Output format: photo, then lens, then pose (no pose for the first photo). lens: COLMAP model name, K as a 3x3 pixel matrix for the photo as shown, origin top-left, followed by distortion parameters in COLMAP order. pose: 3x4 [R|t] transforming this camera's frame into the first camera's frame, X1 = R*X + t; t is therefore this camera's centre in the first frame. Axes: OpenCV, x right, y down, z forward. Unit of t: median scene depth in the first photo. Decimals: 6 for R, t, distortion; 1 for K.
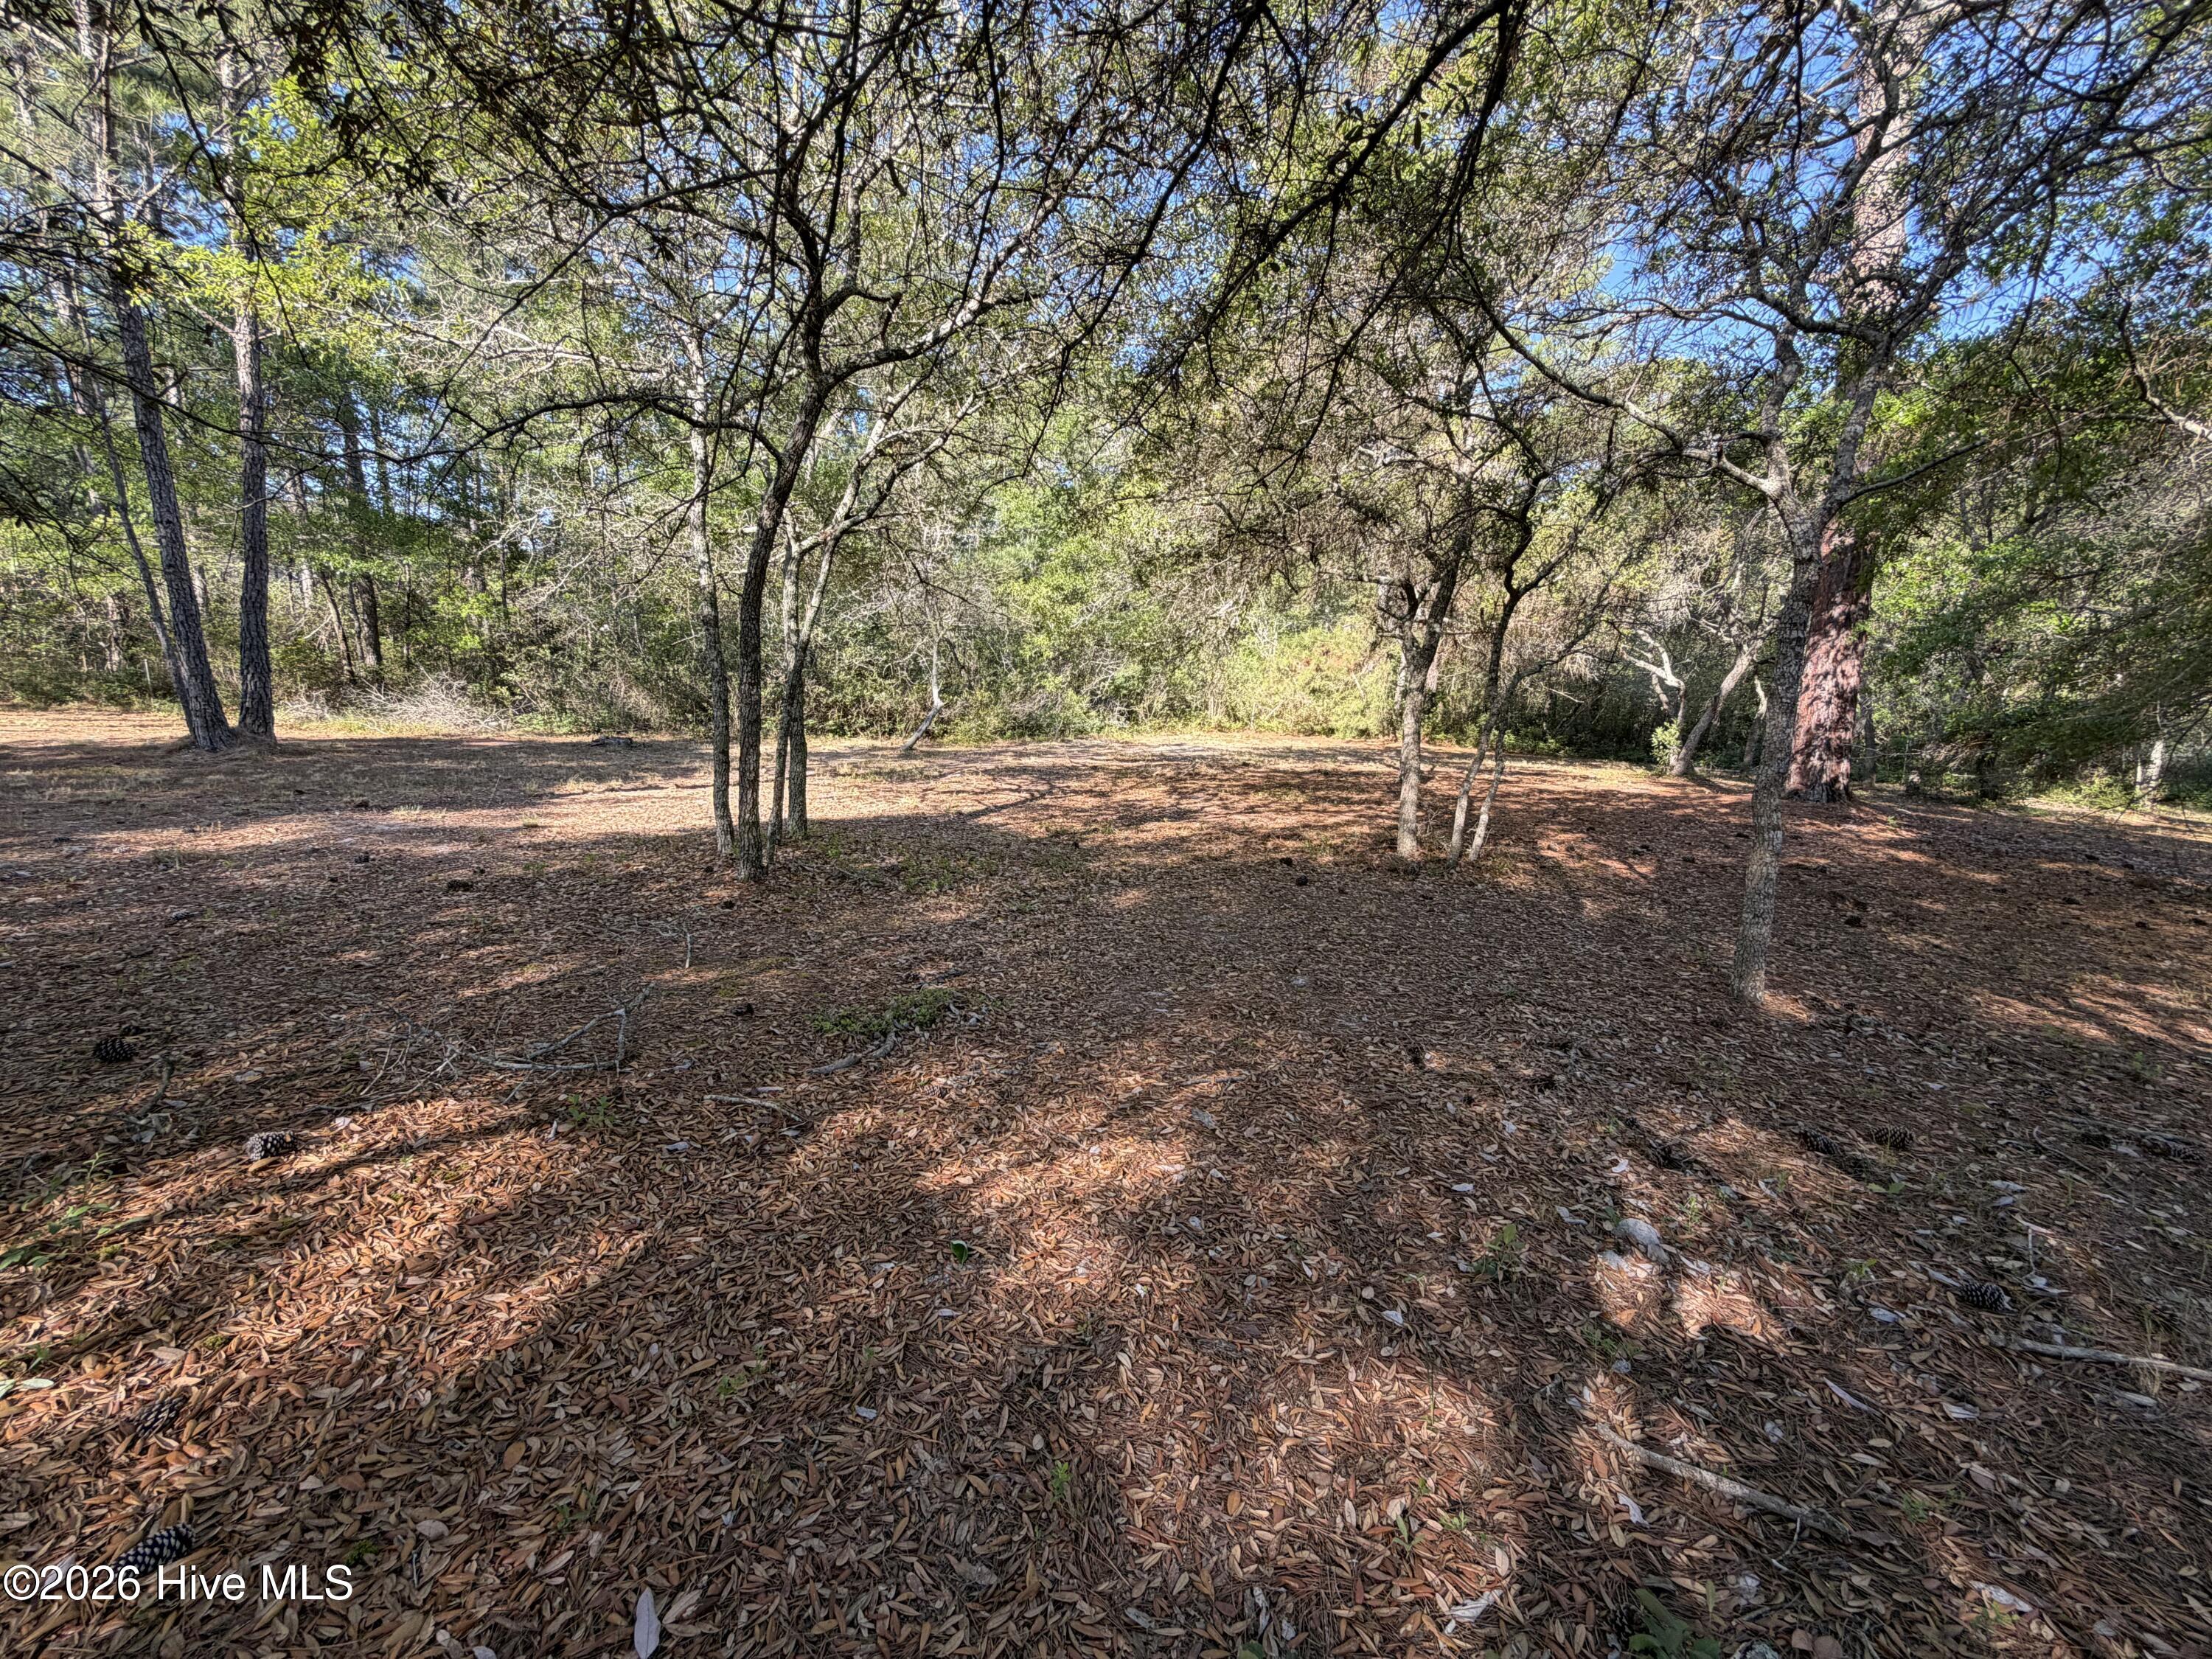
lens RADIAL K [[880.7, 0, 1097.4], [0, 880.7, 826.8], [0, 0, 1]] dist [0.000021, 0.000050]
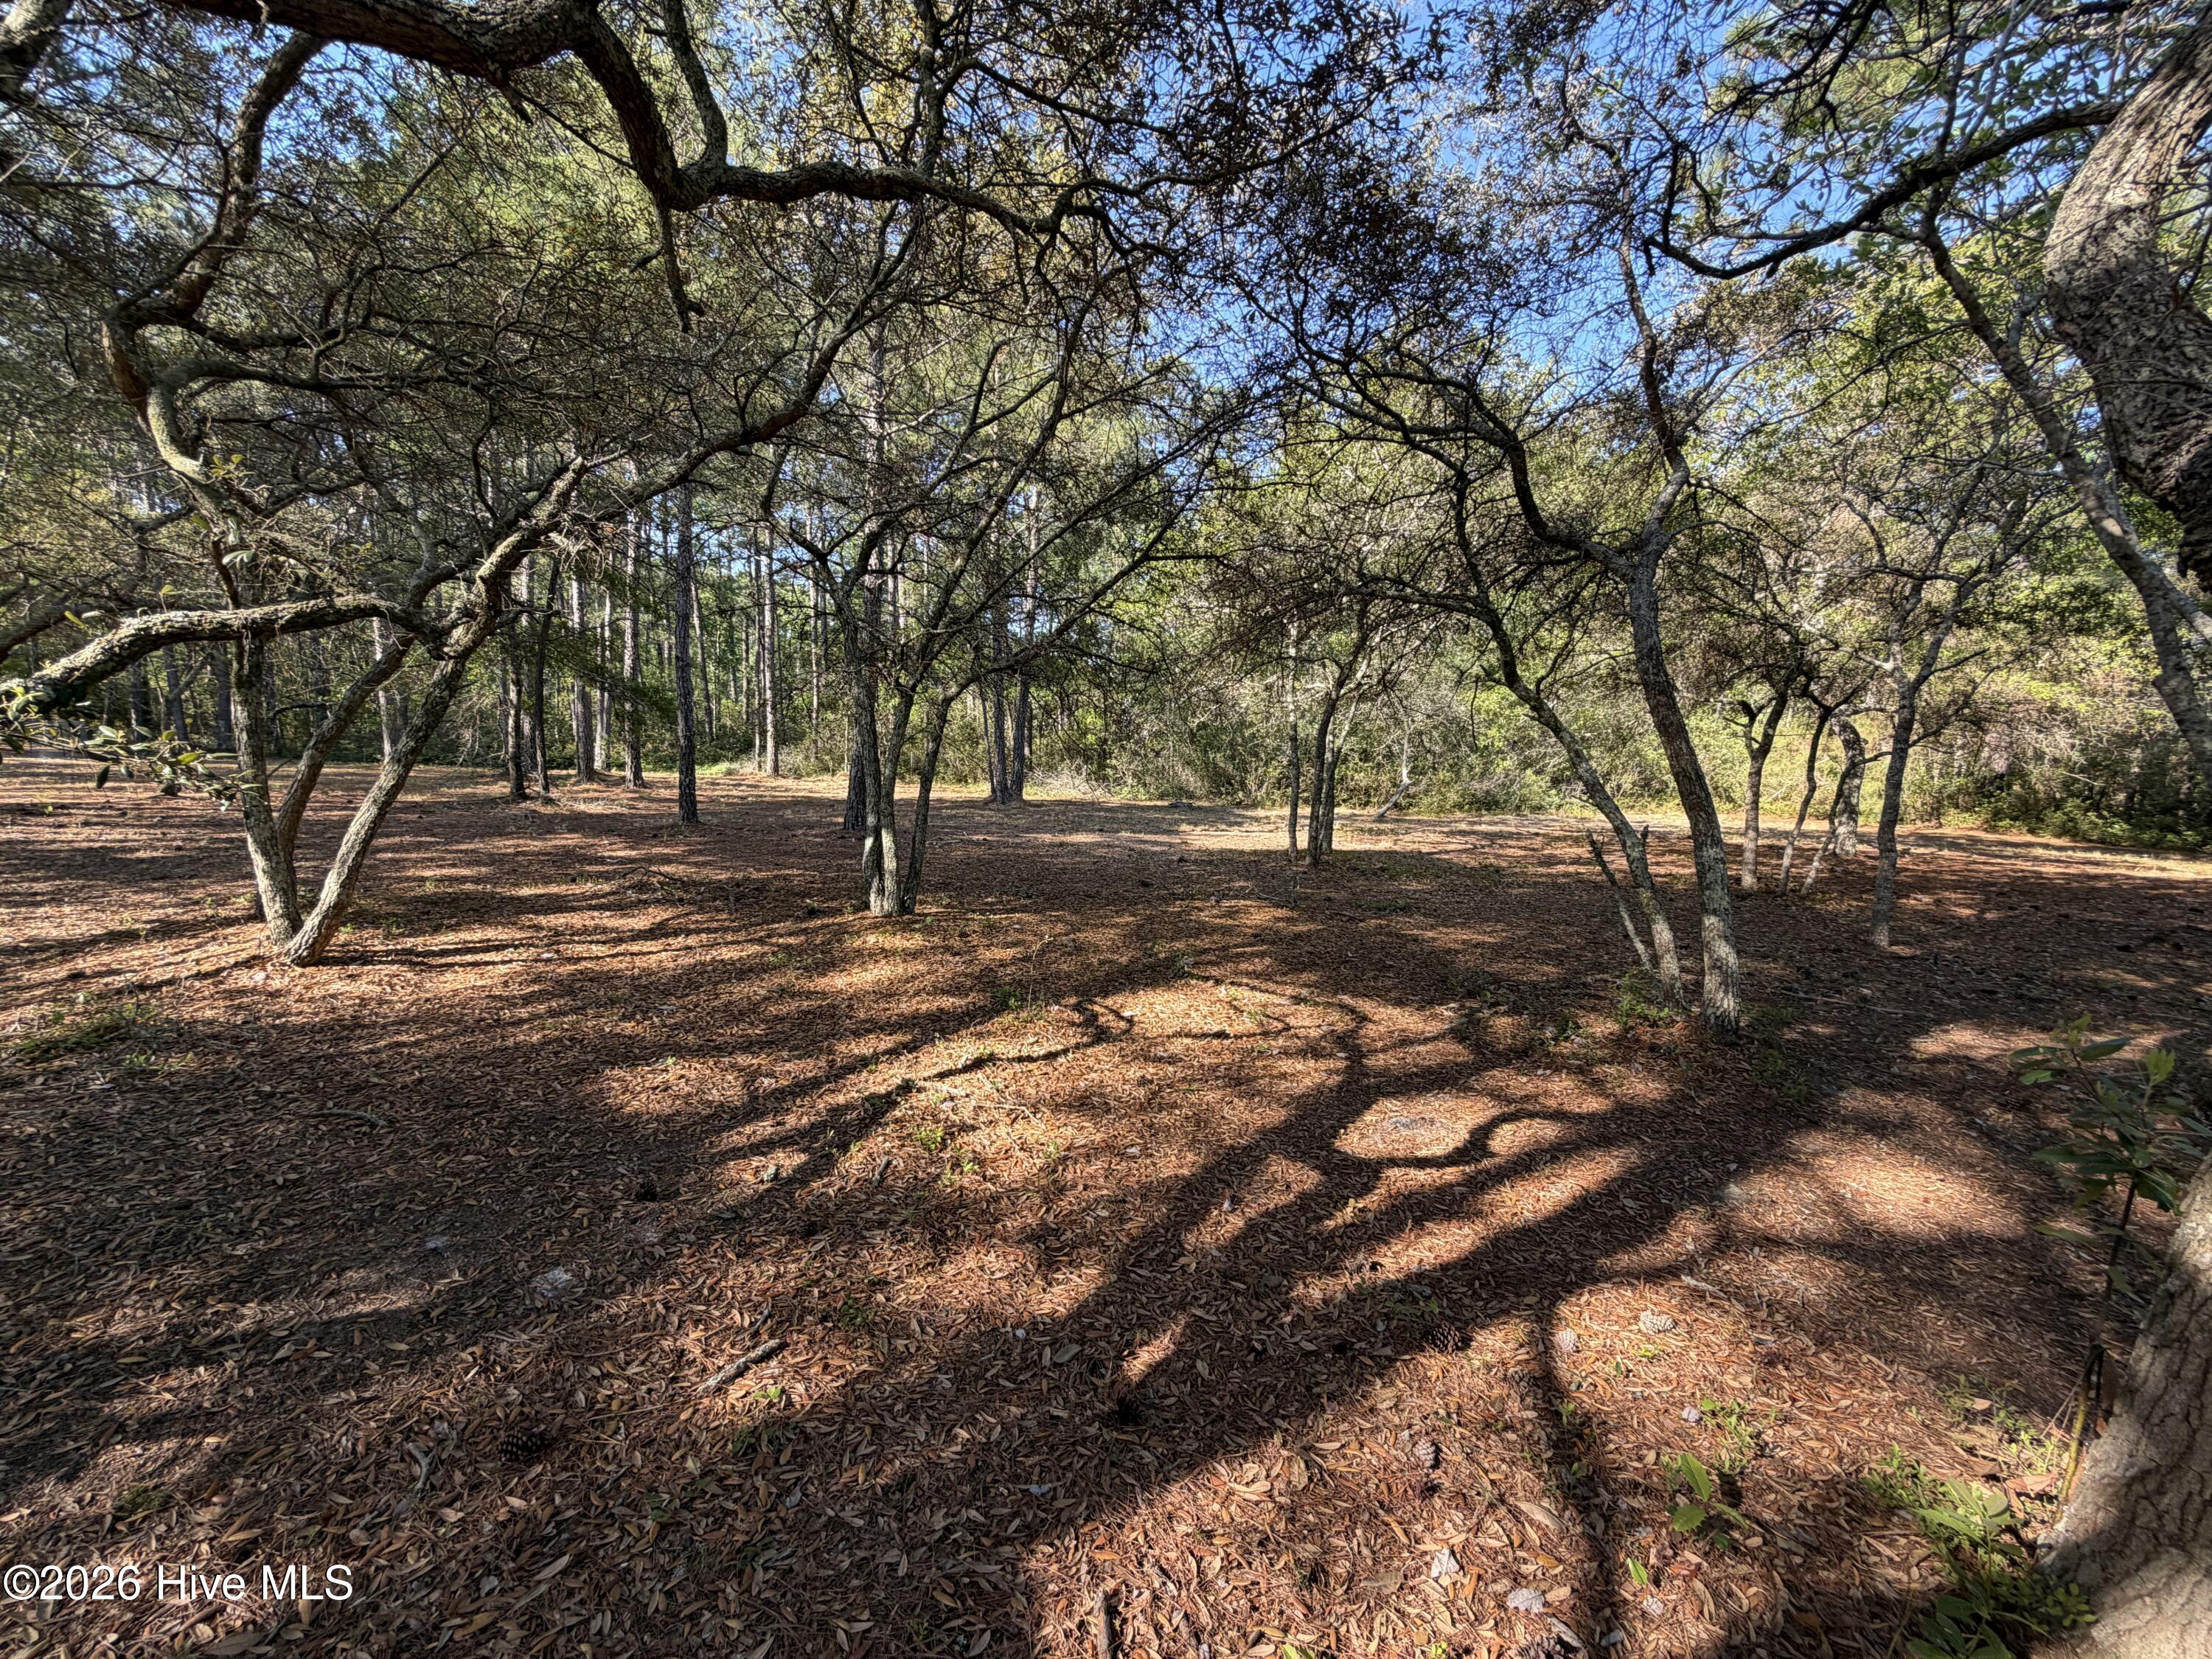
lens RADIAL K [[880.7, 0, 1098.4], [0, 880.7, 829.0], [0, 0, 1]] dist [0.000021, 0.000050]
pose [[0.873555, 0.033489, -0.485572, 0.062833], [-0.074966, 0.994983, -0.066242, 0.057267], [0.480918, 0.094268, 0.871683, -0.394087]]
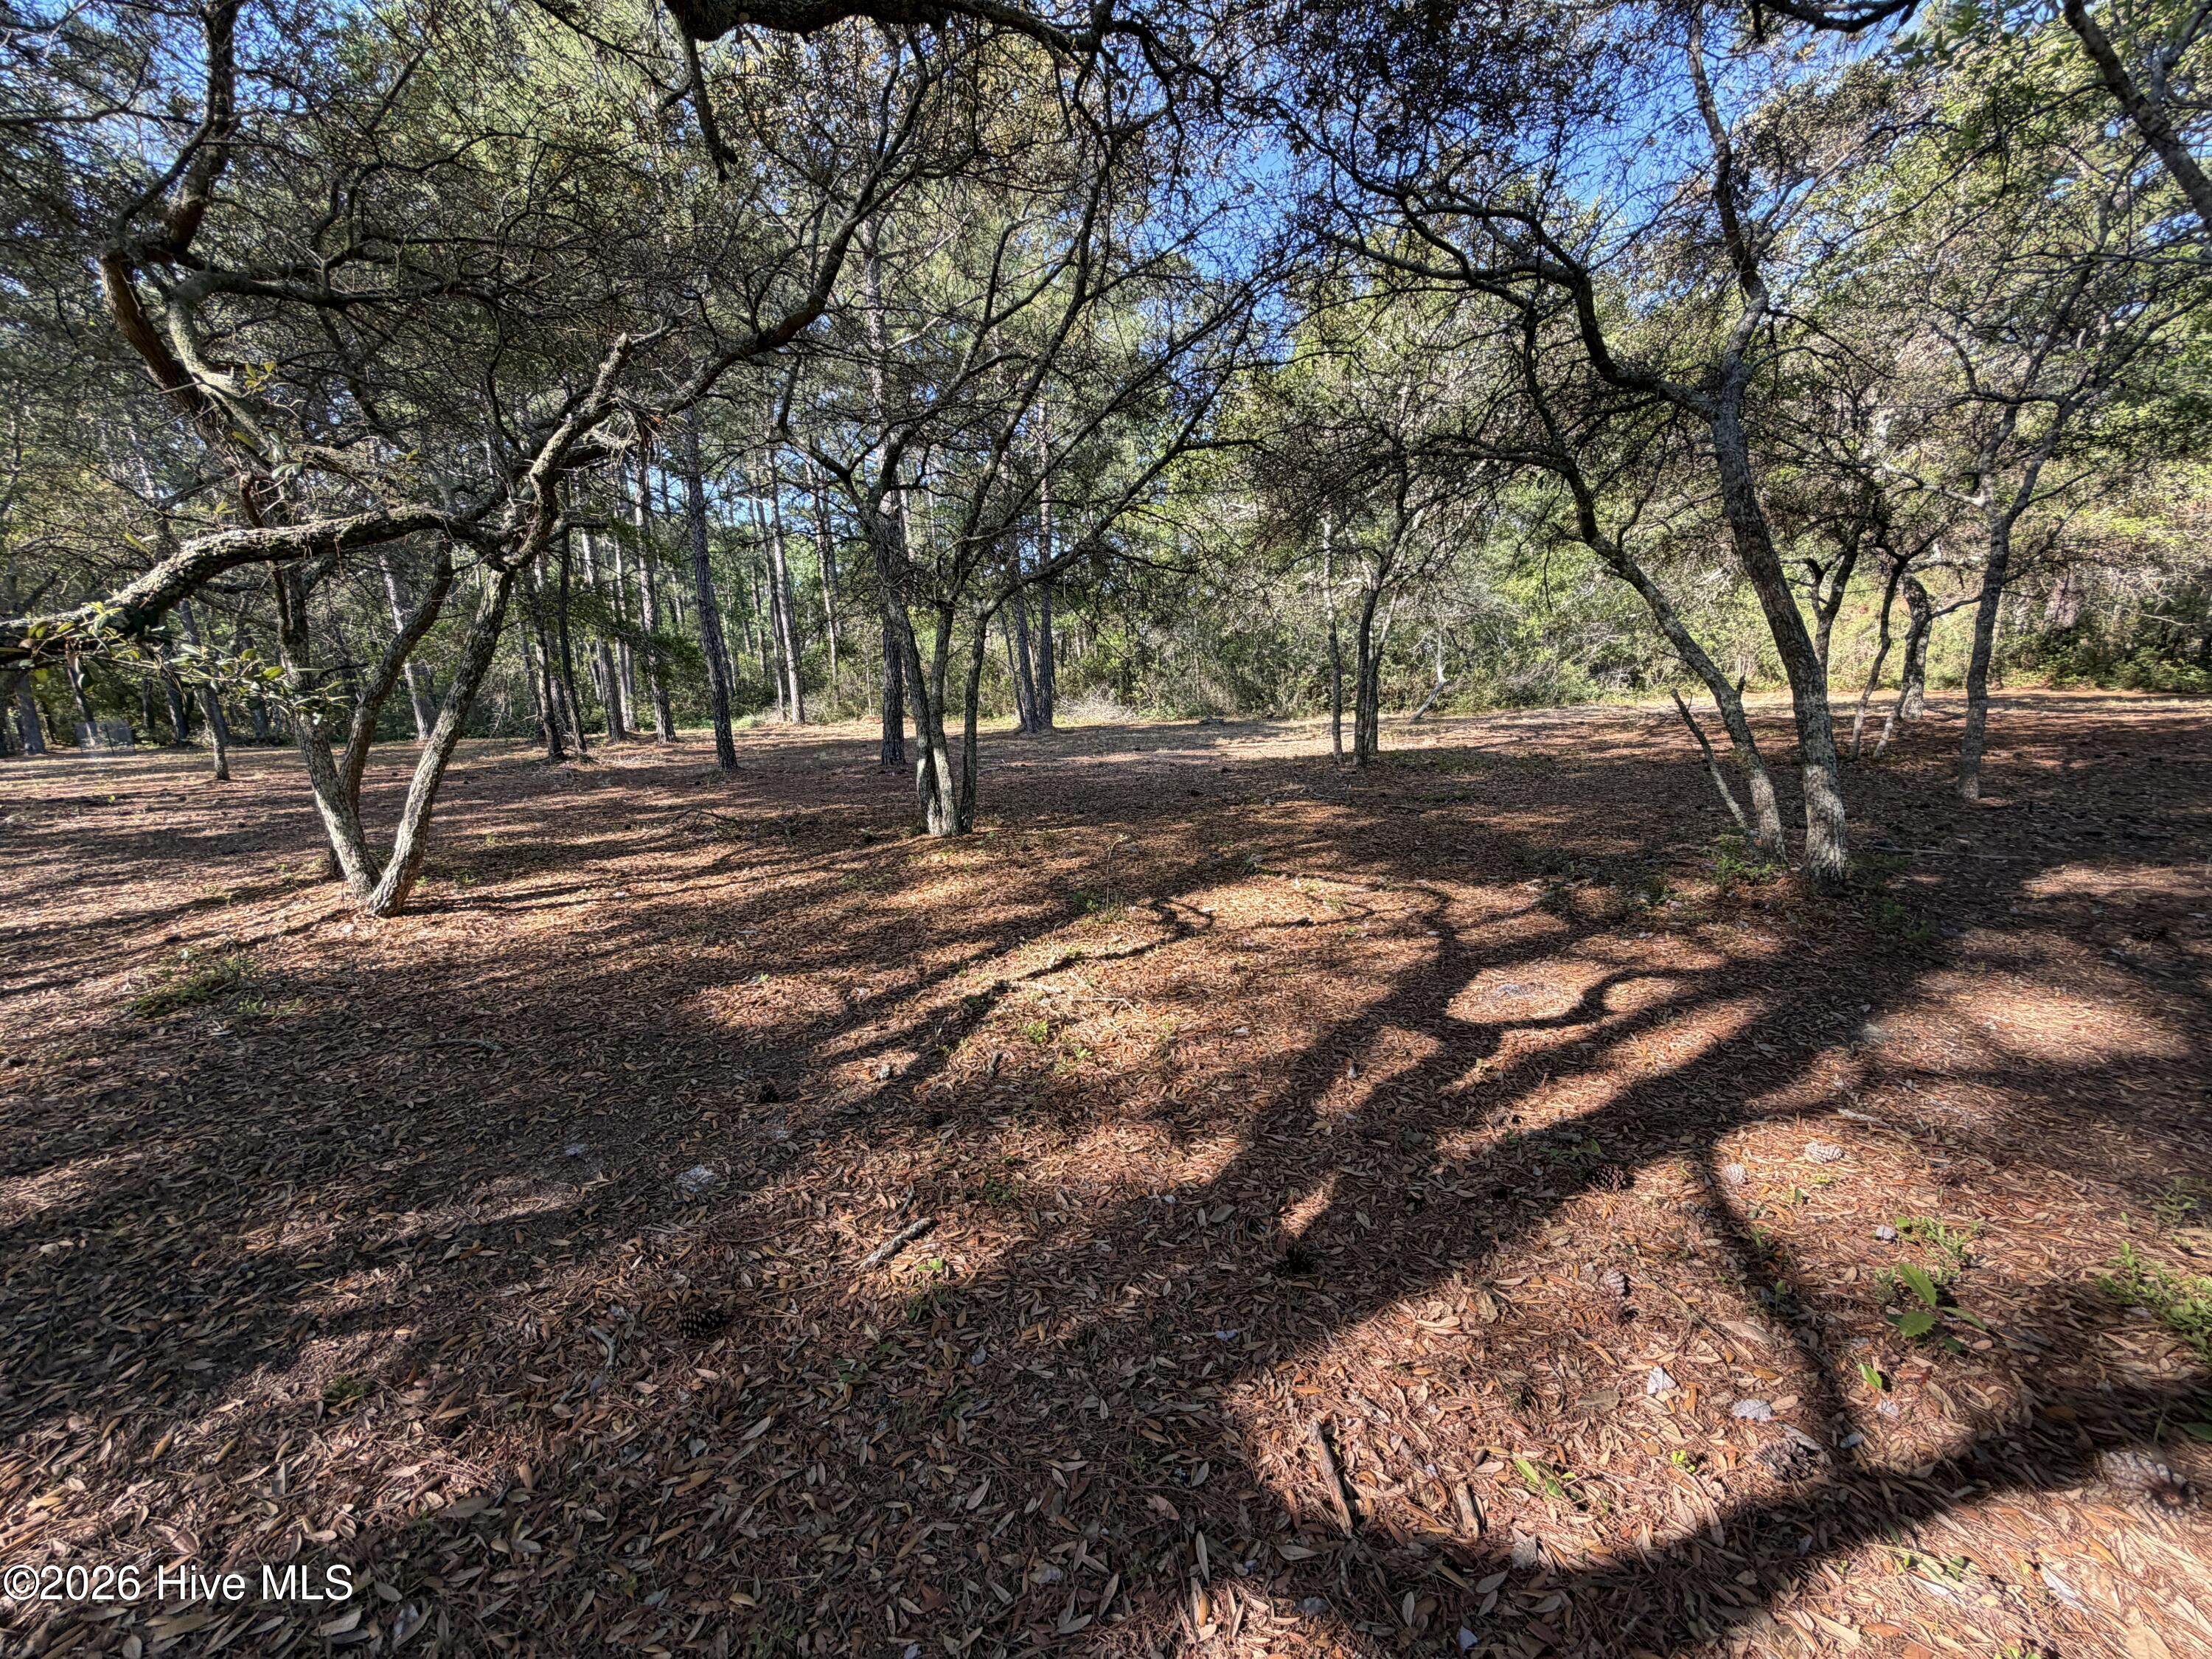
lens RADIAL K [[880.7, 0, 1098.3], [0, 880.7, 829.1], [0, 0, 1]] dist [0.000021, 0.000050]
pose [[0.861015, 0.011023, -0.508460, 0.044301], [-0.005598, 0.999910, 0.012197, 0.070784], [0.508549, -0.007655, 0.860999, -0.395077]]
